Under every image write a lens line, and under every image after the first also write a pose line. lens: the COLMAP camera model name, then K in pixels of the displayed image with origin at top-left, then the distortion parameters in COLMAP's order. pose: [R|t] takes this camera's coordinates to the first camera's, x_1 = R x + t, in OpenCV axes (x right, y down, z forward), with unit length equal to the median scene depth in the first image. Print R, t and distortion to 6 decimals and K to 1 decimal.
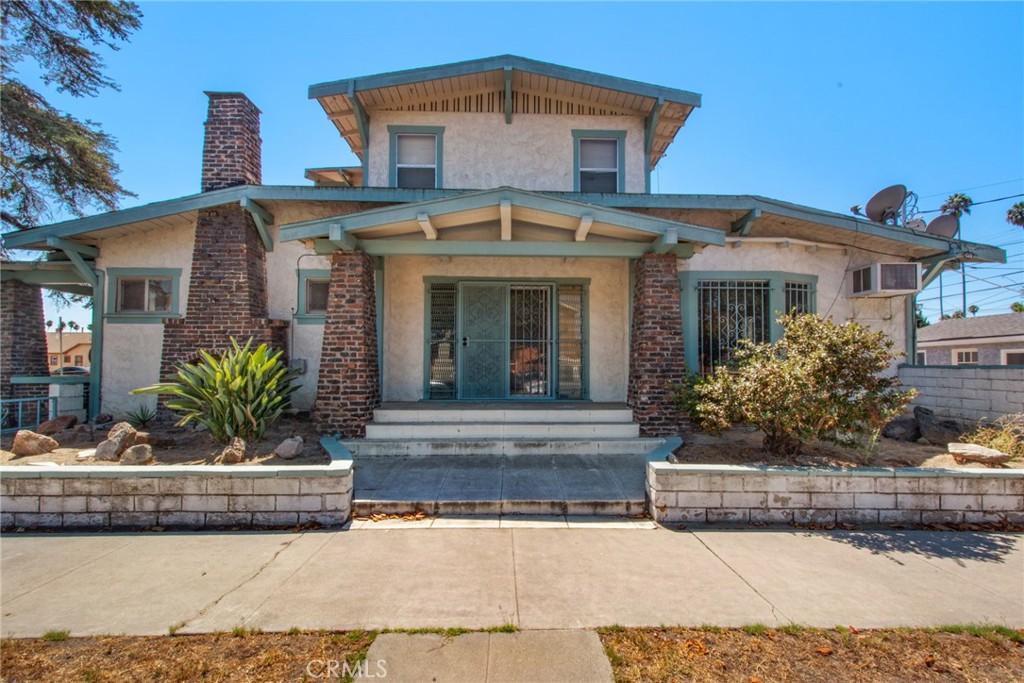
lens RADIAL K [[458.5, 0, 519.8], [0, 458.5, 348.7], [0, 0, 1]] dist [0.011560, -0.000184]
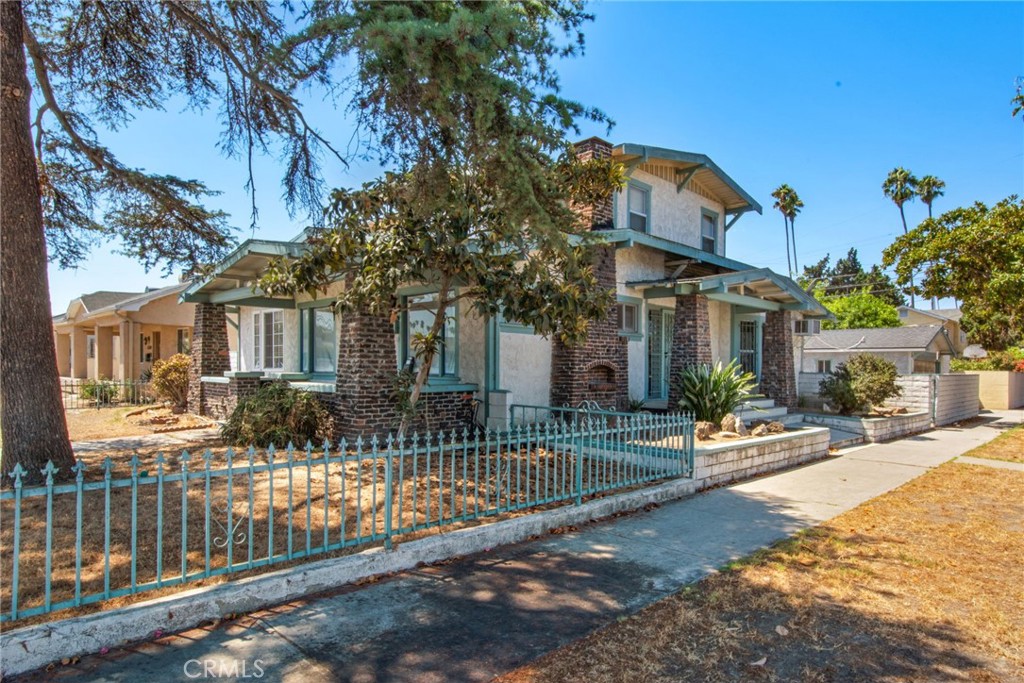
lens RADIAL K [[609.1, 0, 522.0], [0, 609.1, 371.3], [0, 0, 1]] dist [0.015425, -0.003892]
pose [[0.723269, -0.004587, 0.690551, -1.590268], [-0.032736, 0.998626, 0.040921, -0.028979], [-0.689790, -0.052203, 0.722126, 0.000661]]
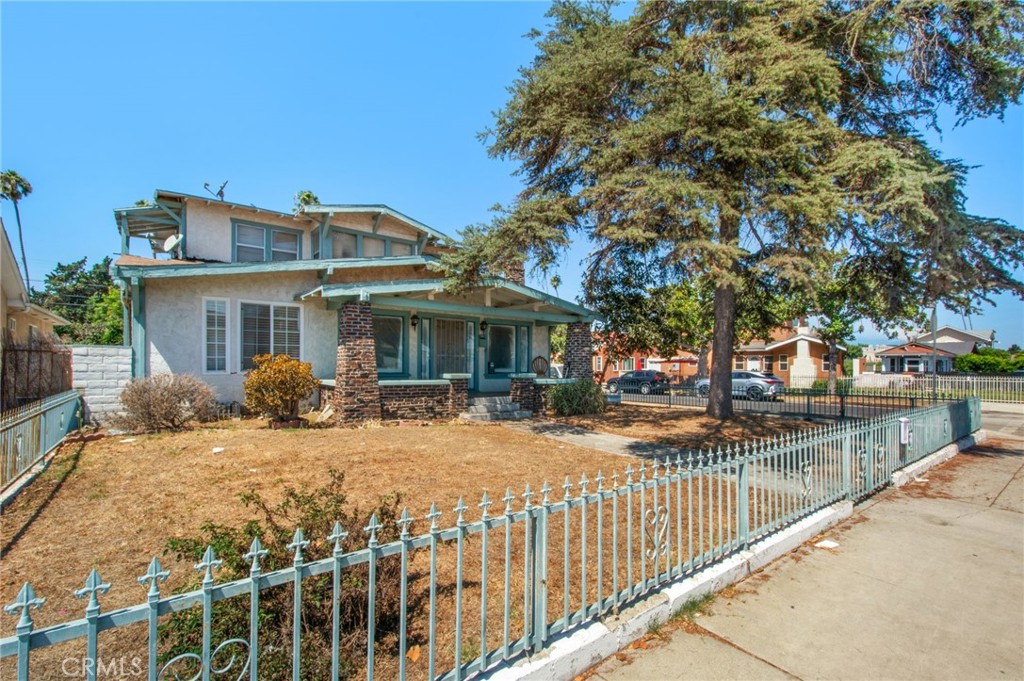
lens RADIAL K [[461.7, 0, 527.9], [0, 461.7, 364.1], [0, 0, 1]] dist [0.001676, -0.002293]
pose [[-0.606866, -0.007312, 0.794770, -2.268460], [-0.043867, 0.998742, -0.024308, 0.049850], [-0.793592, -0.049616, -0.606423, 2.216678]]
